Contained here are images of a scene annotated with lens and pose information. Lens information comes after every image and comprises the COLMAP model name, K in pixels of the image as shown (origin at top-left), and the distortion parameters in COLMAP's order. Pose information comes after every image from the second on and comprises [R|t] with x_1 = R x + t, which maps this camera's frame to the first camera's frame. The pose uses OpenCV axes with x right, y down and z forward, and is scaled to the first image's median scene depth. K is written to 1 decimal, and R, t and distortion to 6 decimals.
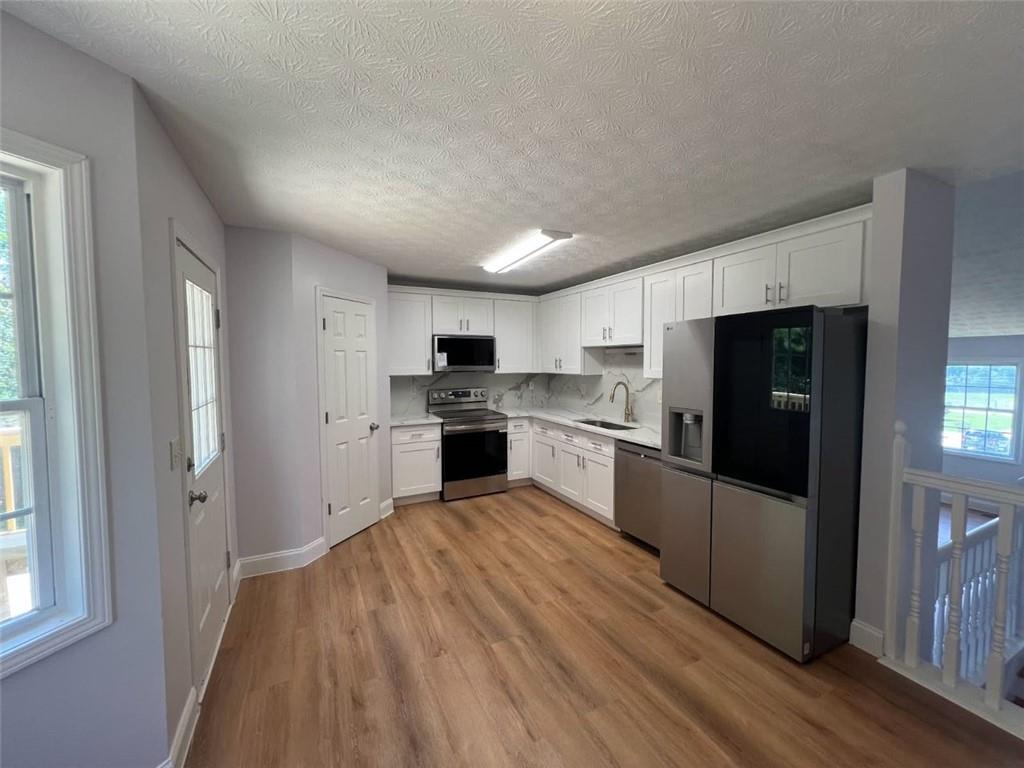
lens RADIAL K [[409.1, 0, 512.0], [0, 409.1, 384.0], [0, 0, 1]] dist [-0.002486, 0.000021]
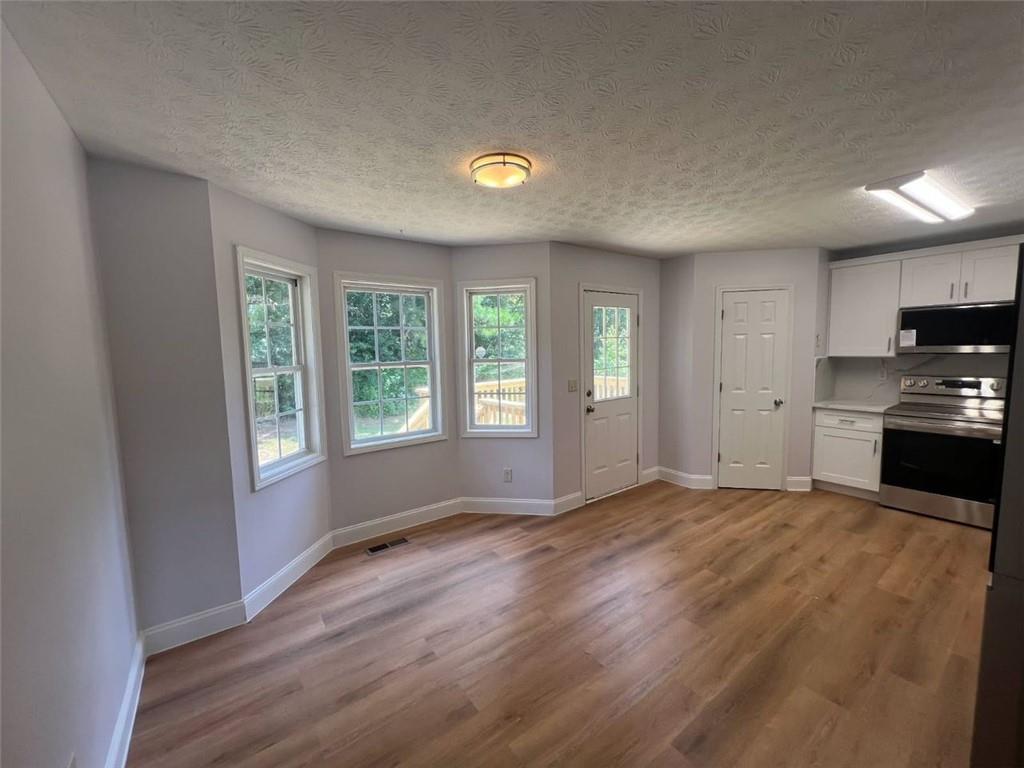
lens RADIAL K [[409.1, 0, 512.0], [0, 409.1, 384.0], [0, 0, 1]] dist [-0.002486, 0.000021]
pose [[0.172169, 0.087743, -0.981152, 0.543924], [-0.037827, 0.995879, 0.082422, -0.006638], [0.984341, 0.022924, 0.174779, 0.094101]]
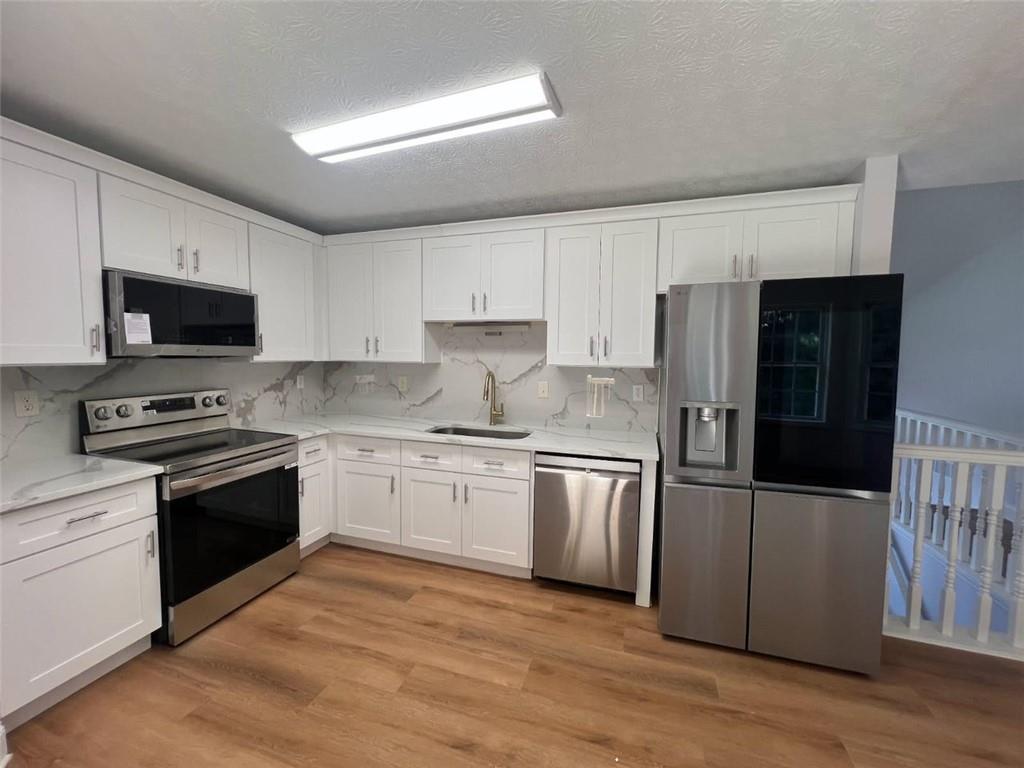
lens RADIAL K [[409.1, 0, 512.0], [0, 409.1, 384.0], [0, 0, 1]] dist [-0.002486, 0.000021]
pose [[0.702255, -0.039711, 0.710817, -0.221620], [0.028292, 0.999211, 0.027872, -0.001834], [-0.711363, 0.000537, 0.702825, 0.449777]]
